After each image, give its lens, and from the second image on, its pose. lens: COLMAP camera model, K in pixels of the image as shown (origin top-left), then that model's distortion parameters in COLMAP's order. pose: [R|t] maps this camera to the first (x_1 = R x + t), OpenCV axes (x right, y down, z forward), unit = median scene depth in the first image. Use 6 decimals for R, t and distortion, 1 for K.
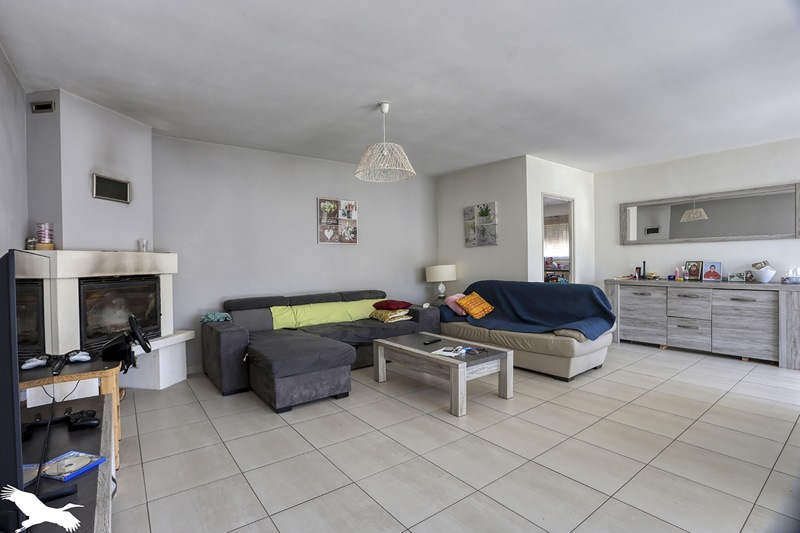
lens RADIAL K [[387.3, 0, 402.7], [0, 387.3, 264.7], [0, 0, 1]] dist [-0.037461, 0.002152]
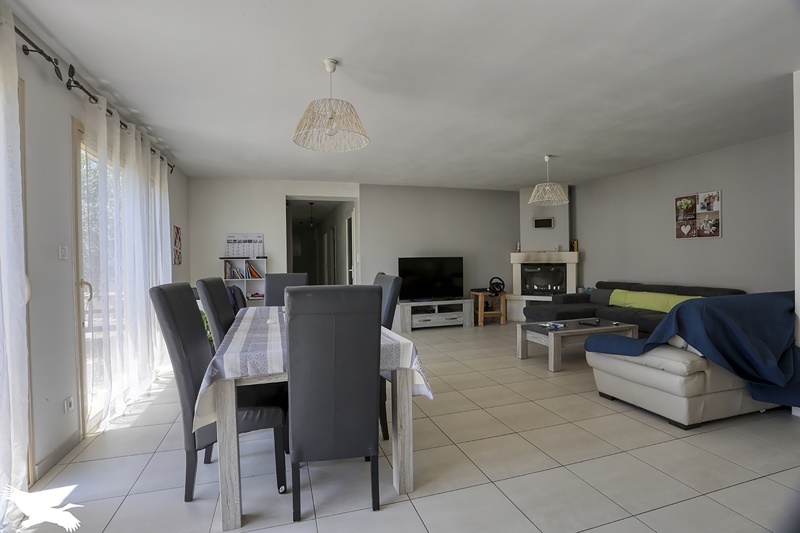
lens RADIAL K [[387.3, 0, 400.7], [0, 387.3, 265.1], [0, 0, 1]] dist [-0.037461, 0.002152]
pose [[-0.347352, 0.028585, -0.937299, 1.025343], [0.004695, 0.999576, 0.028744, -0.017101], [0.937723, 0.005584, -0.347339, 0.631503]]
